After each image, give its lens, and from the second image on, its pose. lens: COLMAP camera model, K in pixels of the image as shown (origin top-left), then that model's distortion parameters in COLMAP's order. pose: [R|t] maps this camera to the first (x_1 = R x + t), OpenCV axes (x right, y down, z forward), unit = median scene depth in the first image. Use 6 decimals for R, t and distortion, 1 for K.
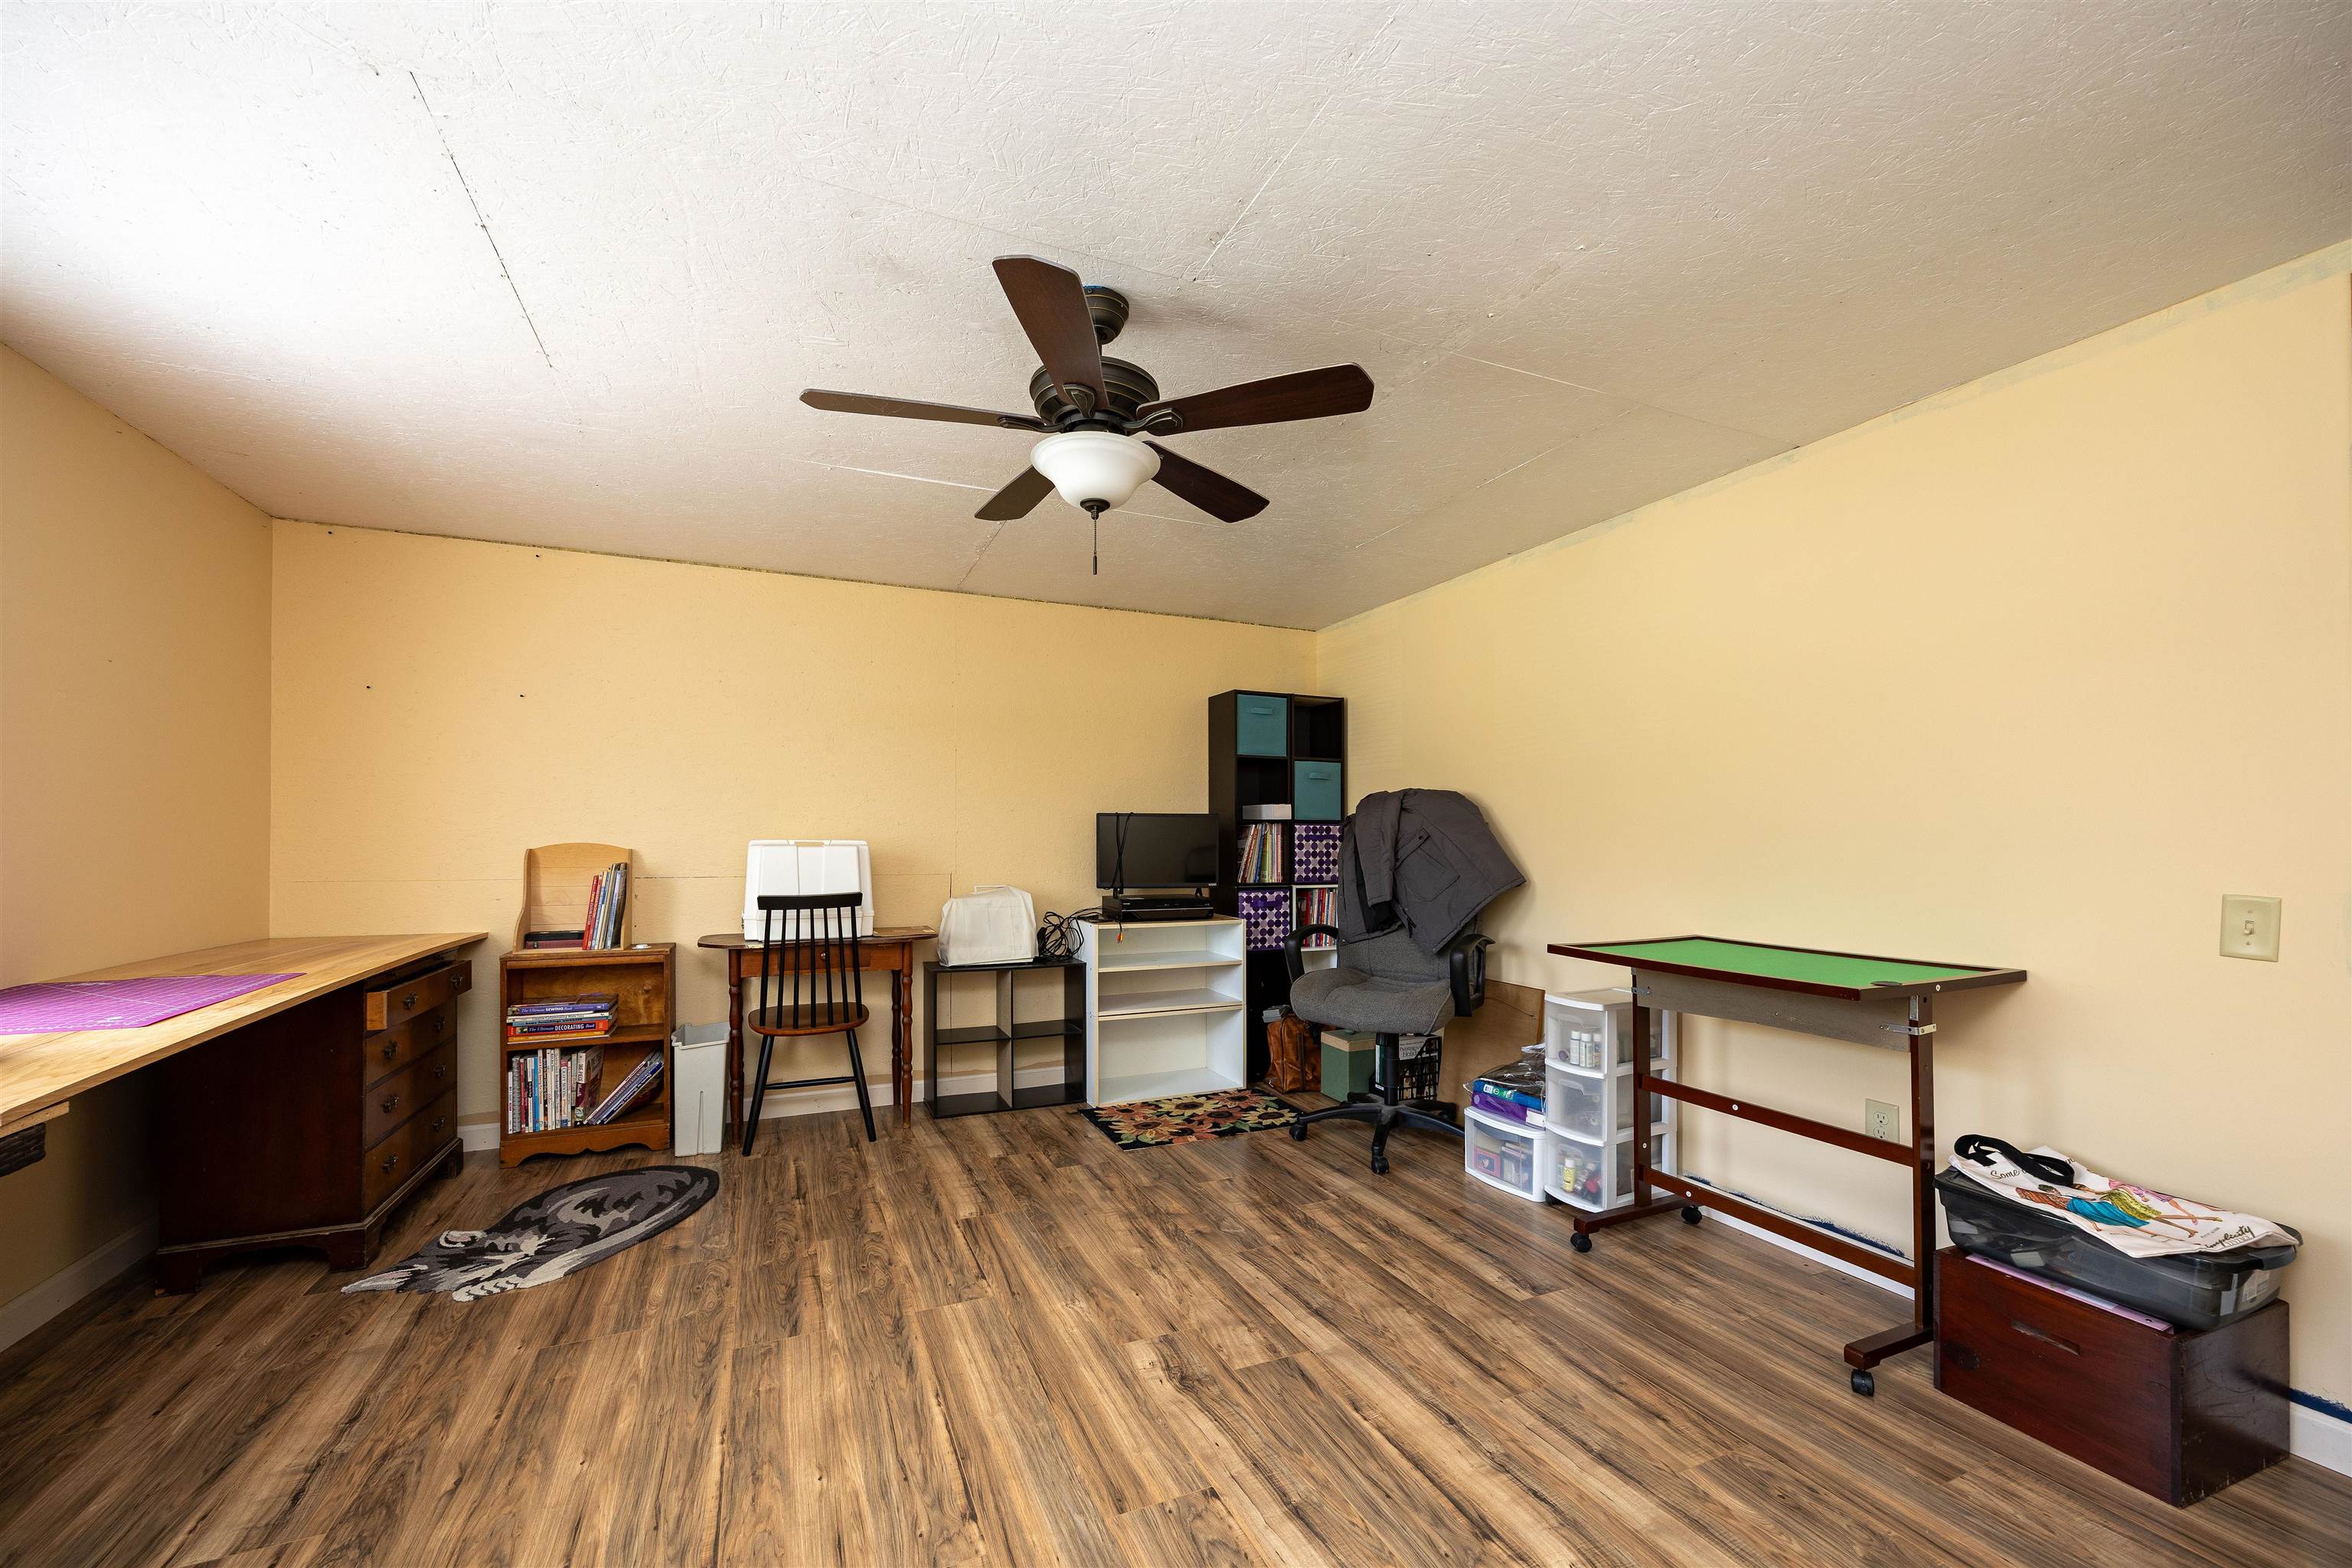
lens RADIAL K [[916.7, 0, 1164.9], [0, 916.7, 833.4], [0, 0, 1]] dist [-0.002696, -0.000022]
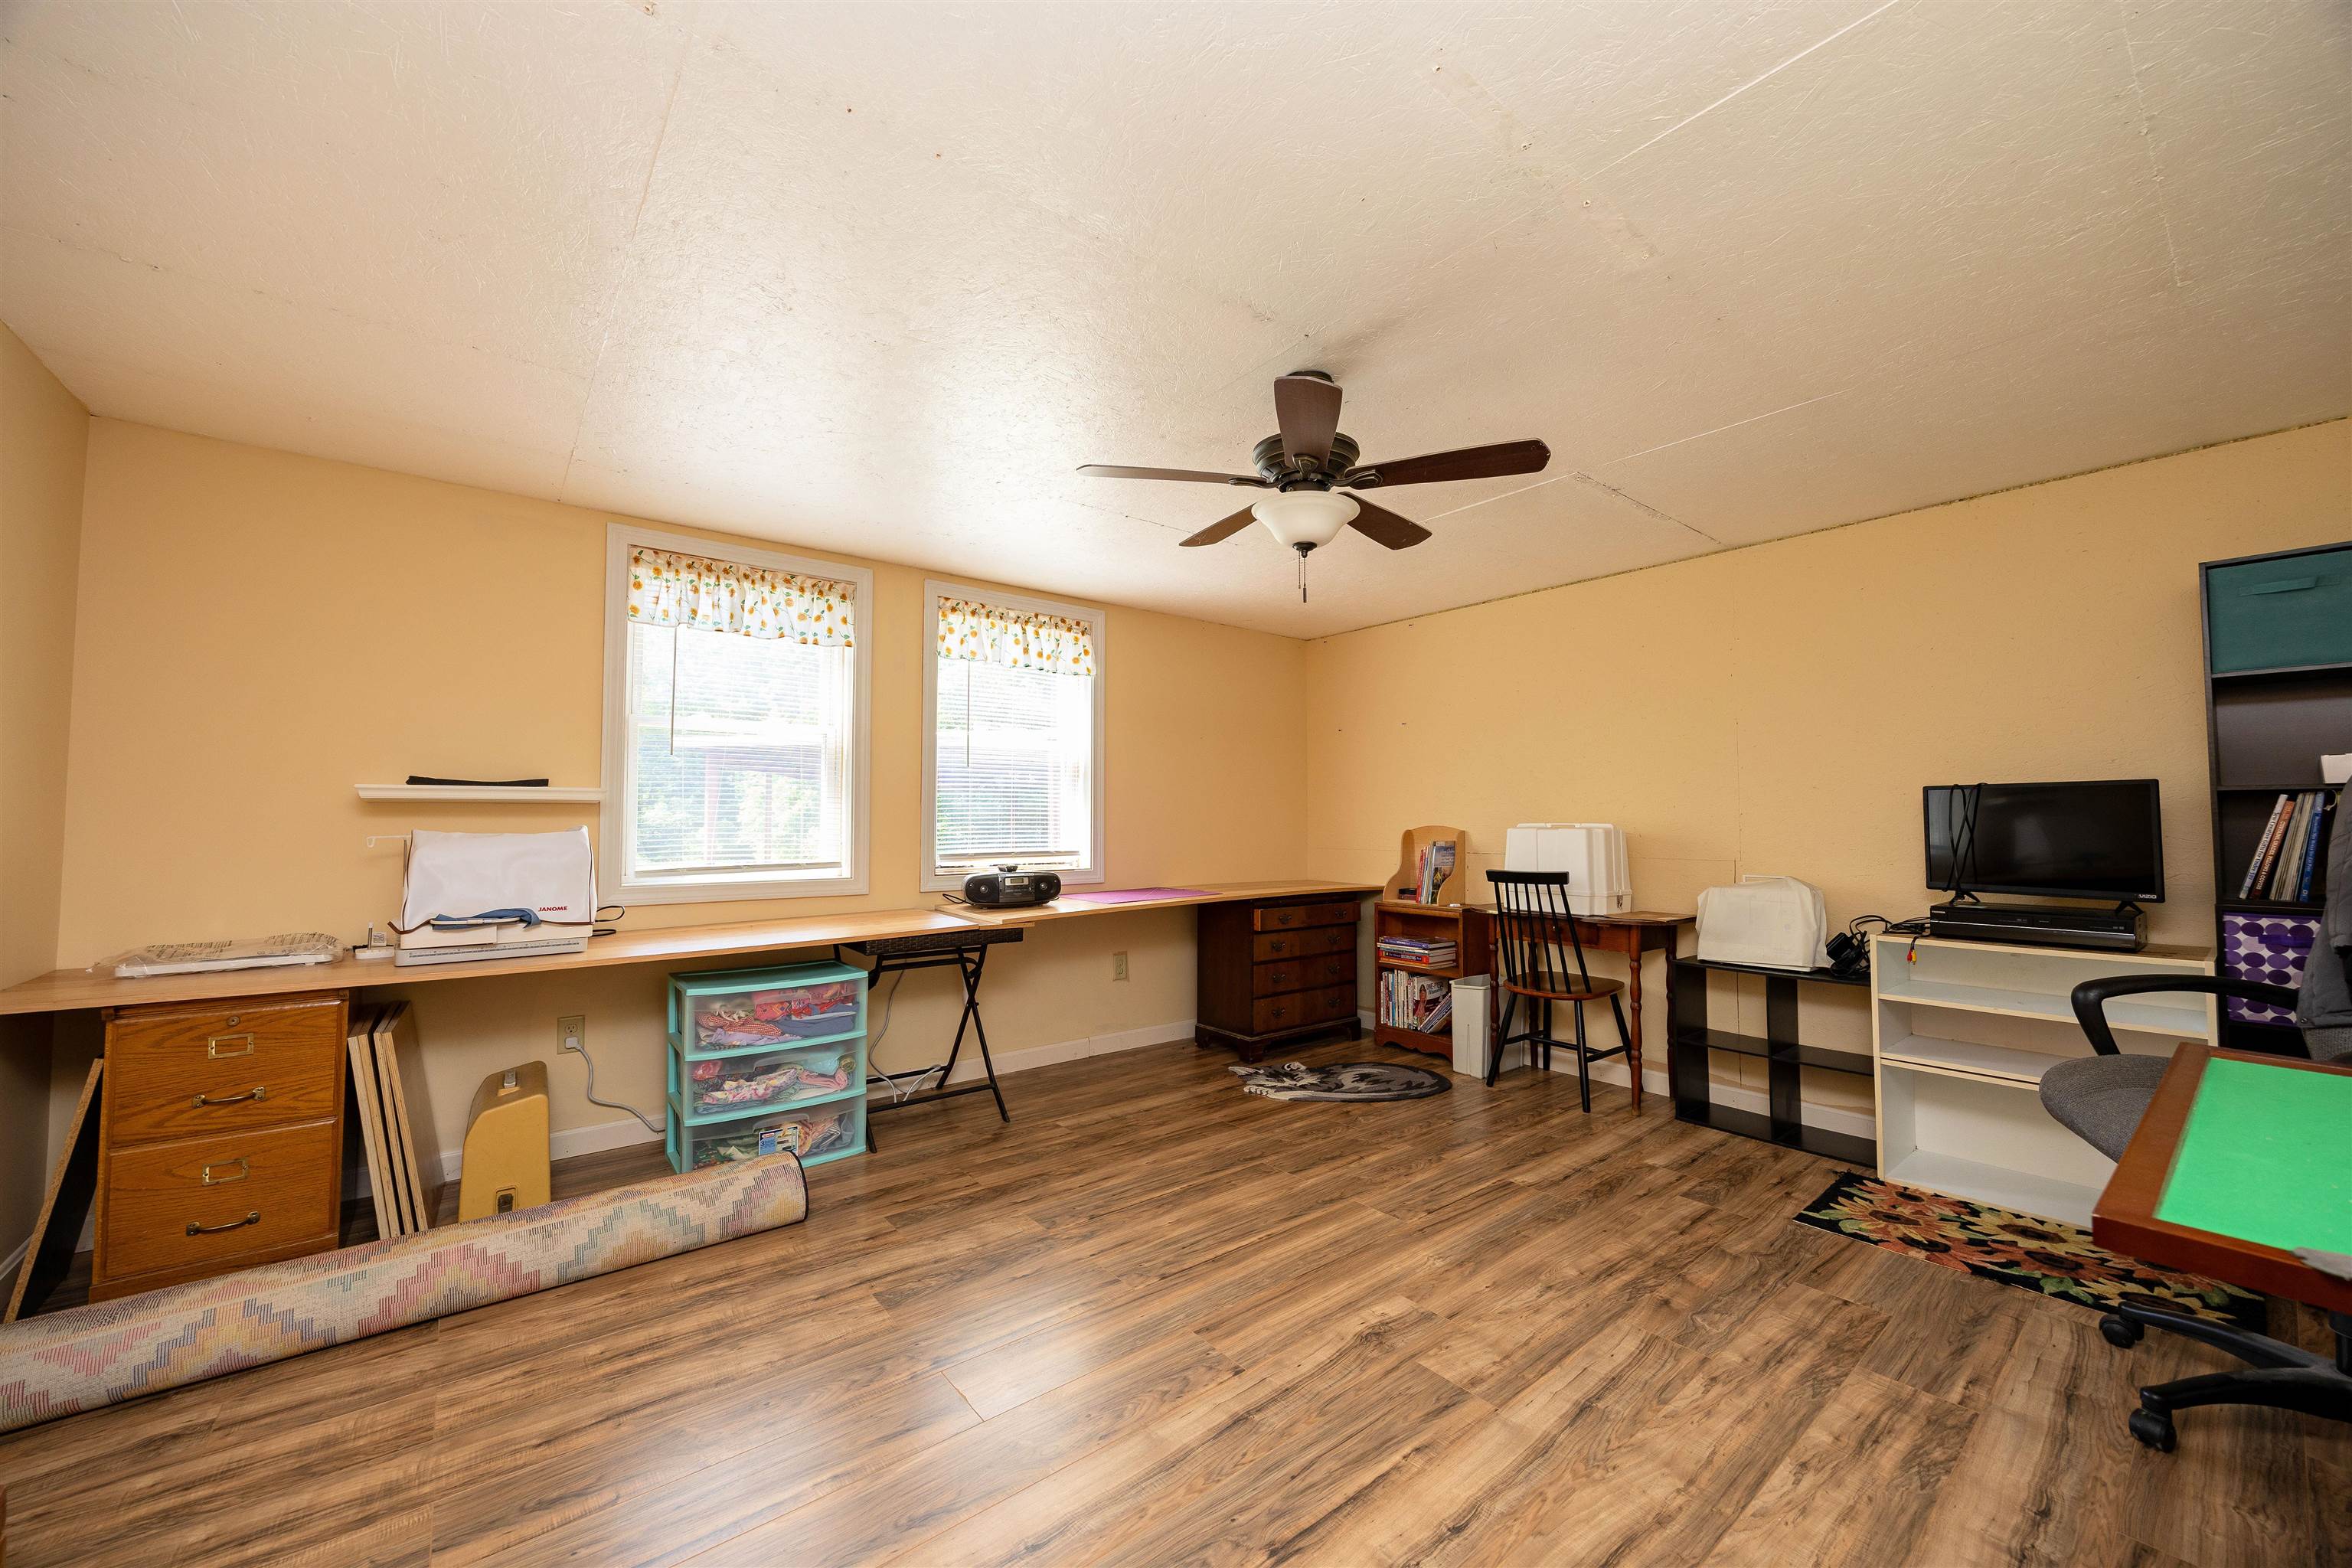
lens RADIAL K [[887.9, 0, 1184.2], [0, 887.9, 783.3], [0, 0, 1]] dist [-0.004513, 0.000015]
pose [[0.262872, -0.044829, -0.963789, 0.635614], [0.007601, 0.998985, -0.044393, 0.003876], [0.964801, 0.004344, 0.262946, 0.337292]]
